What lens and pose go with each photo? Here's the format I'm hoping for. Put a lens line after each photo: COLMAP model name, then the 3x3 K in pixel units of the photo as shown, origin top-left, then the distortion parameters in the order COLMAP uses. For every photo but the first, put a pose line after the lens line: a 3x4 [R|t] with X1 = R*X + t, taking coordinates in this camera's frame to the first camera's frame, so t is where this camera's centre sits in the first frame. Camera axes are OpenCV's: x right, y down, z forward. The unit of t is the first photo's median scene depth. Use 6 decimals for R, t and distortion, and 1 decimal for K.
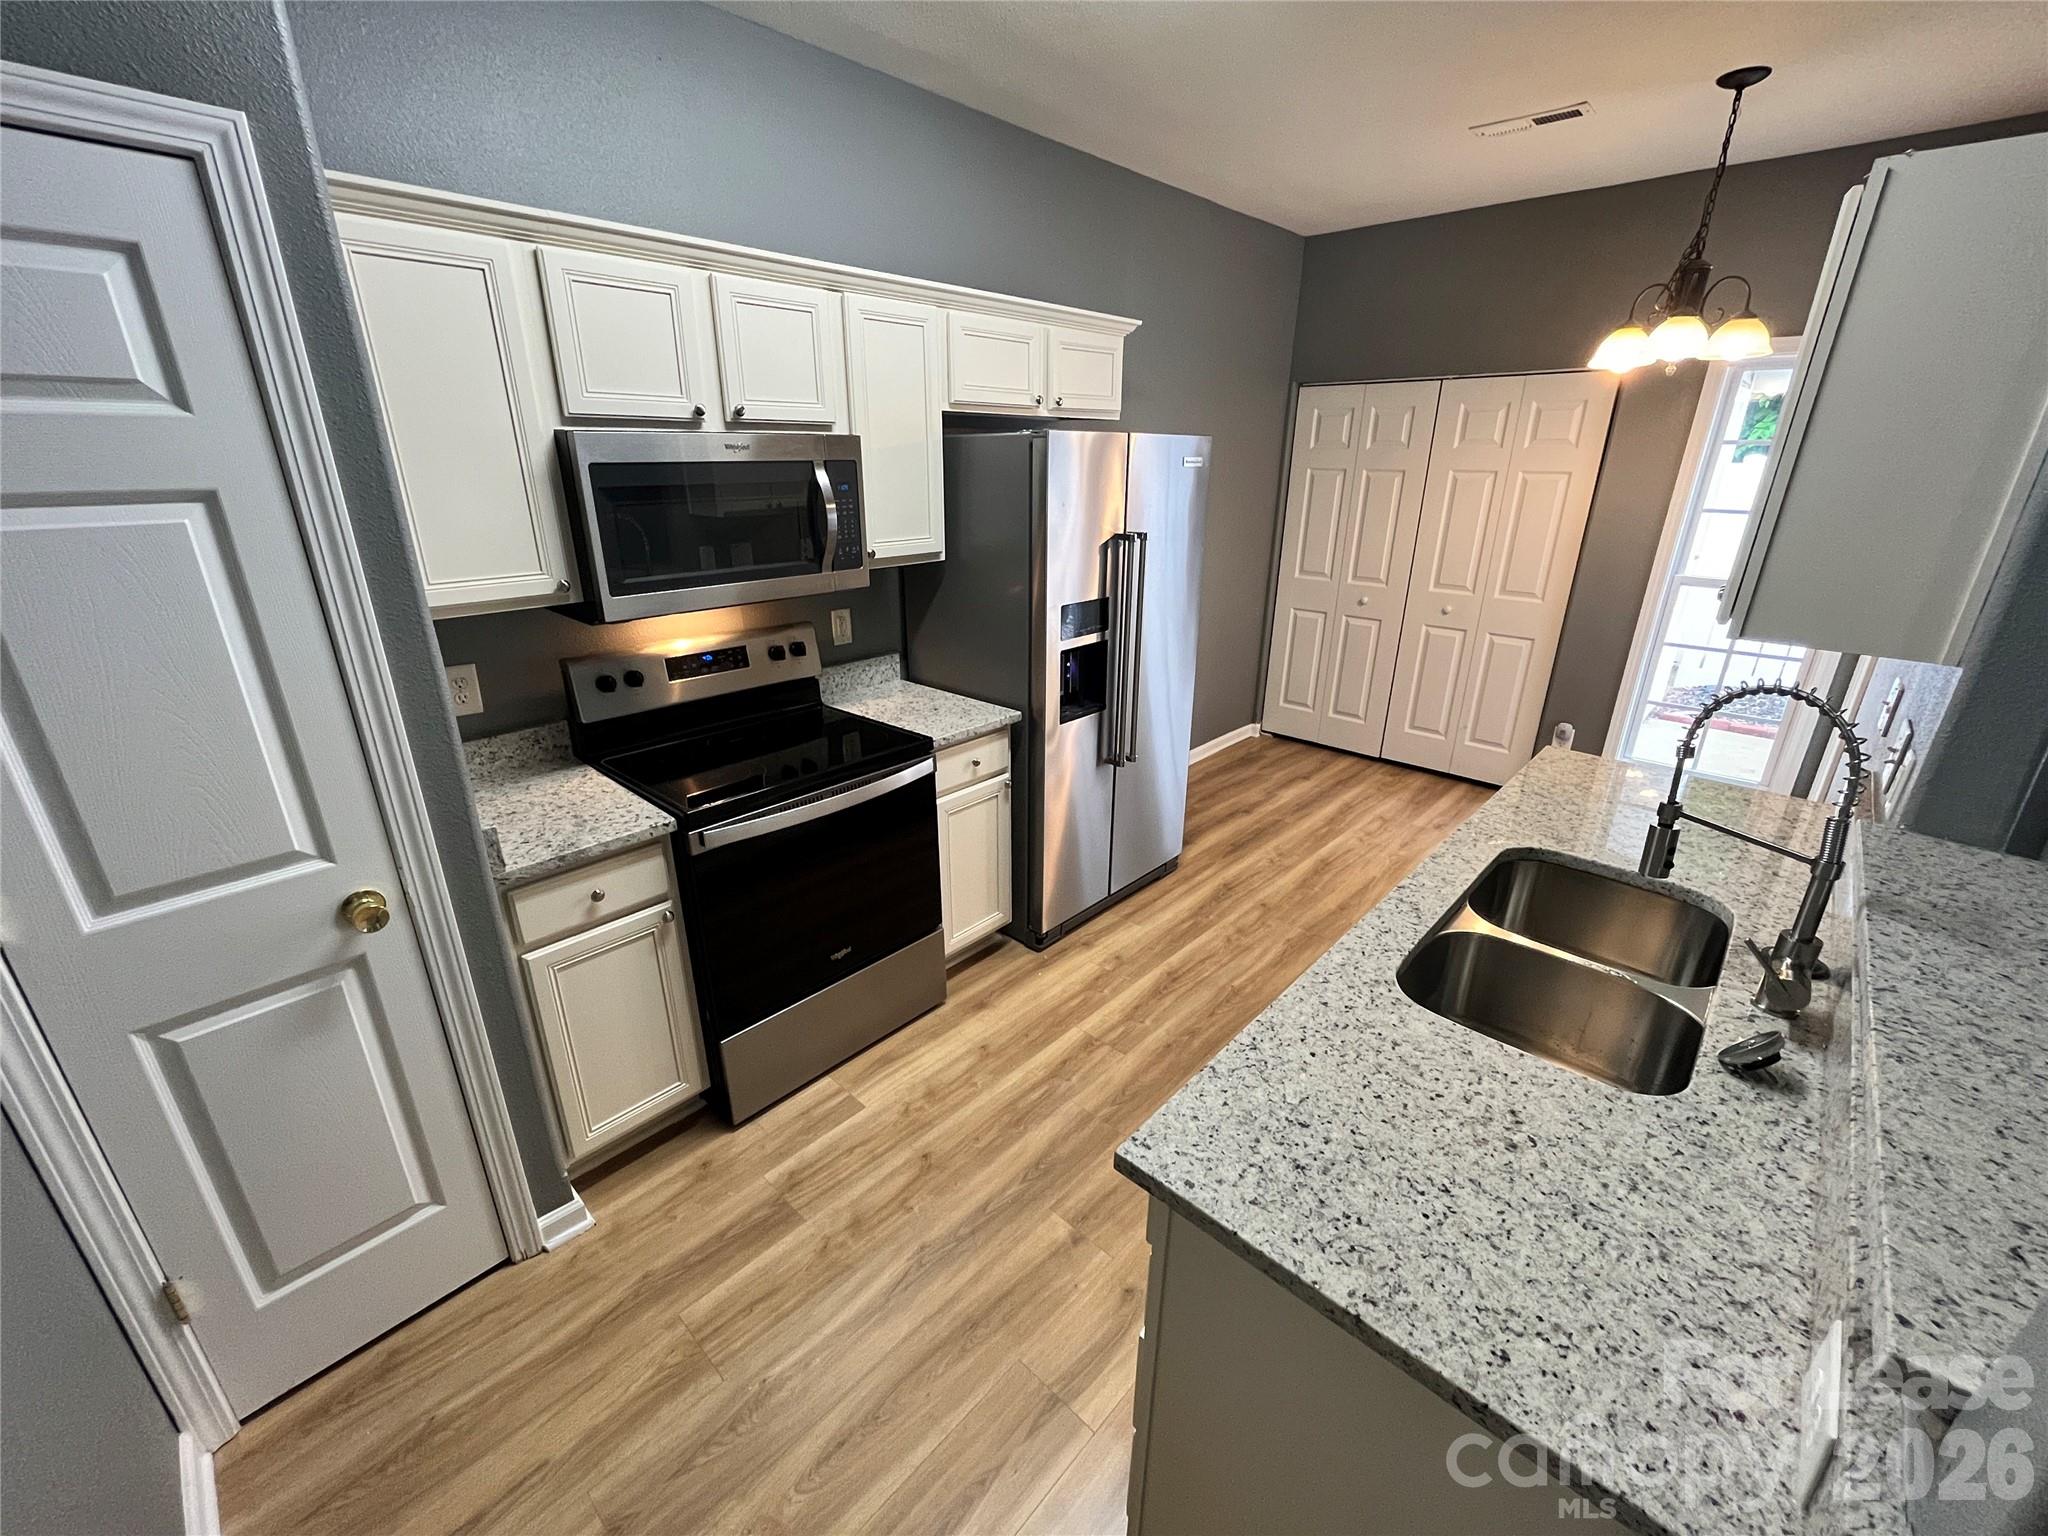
lens RADIAL K [[829.3, 0, 1017.8], [0, 829.3, 766.9], [0, 0, 1]] dist [-0.006457, 0.000180]
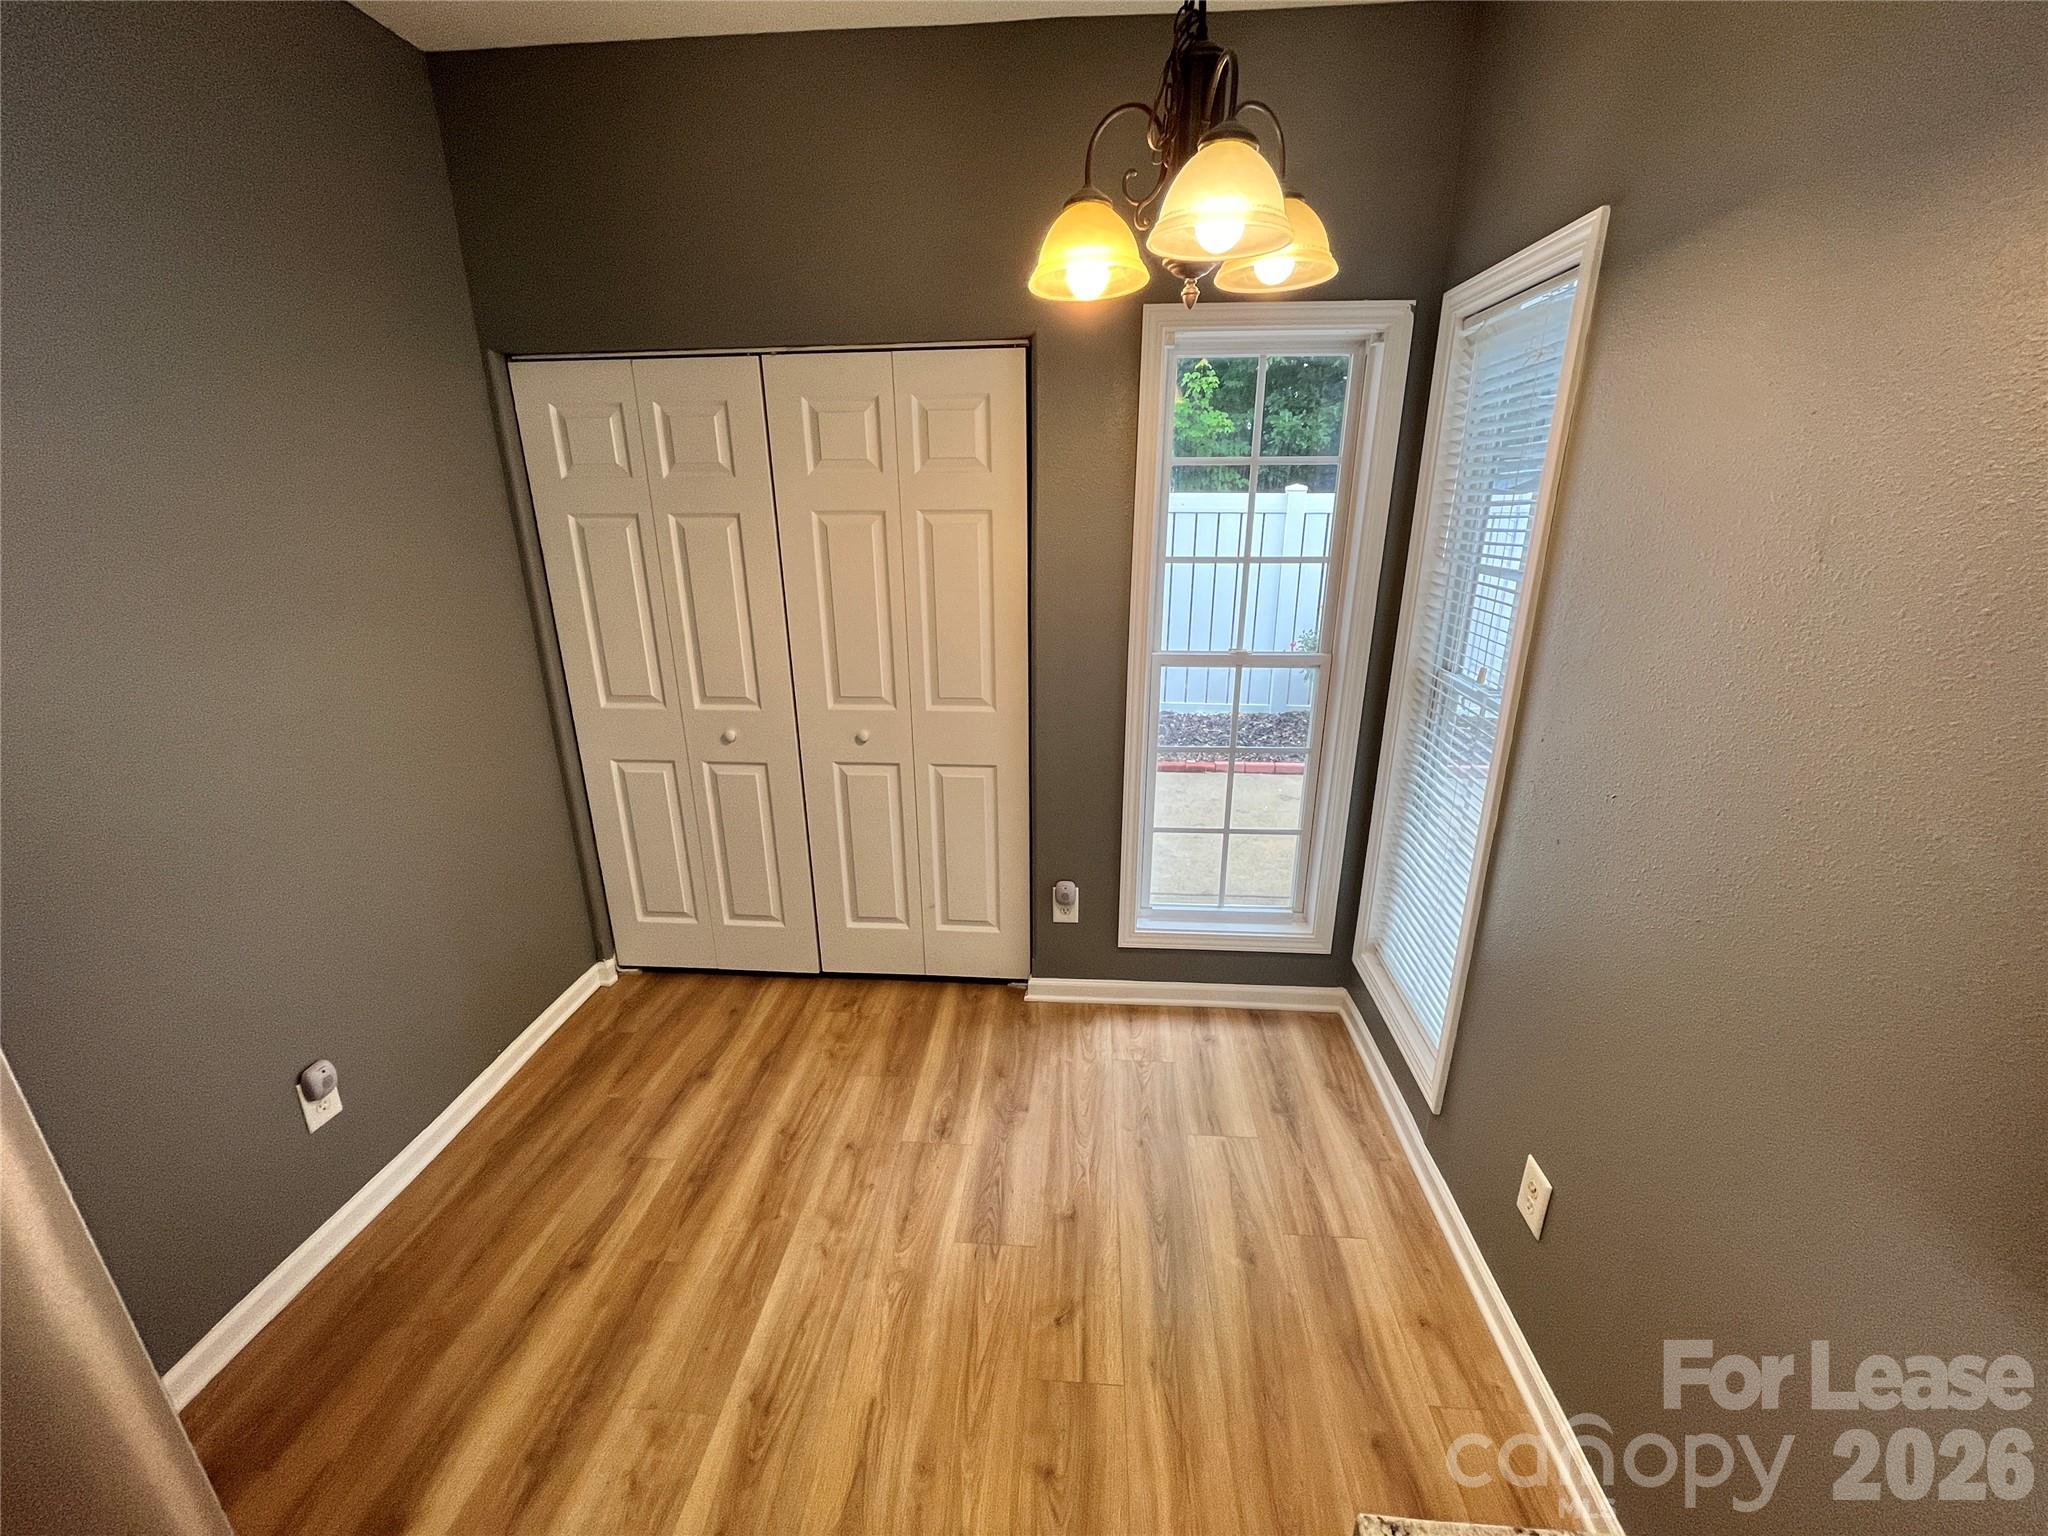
lens RADIAL K [[829.3, 0, 1017.8], [0, 829.3, 766.9], [0, 0, 1]] dist [-0.006457, 0.000180]
pose [[0.776904, -0.208818, 0.593983, 0.239178], [0.233657, 0.971653, 0.035976, -0.162663], [-0.584658, 0.110838, 0.803673, 0.444065]]
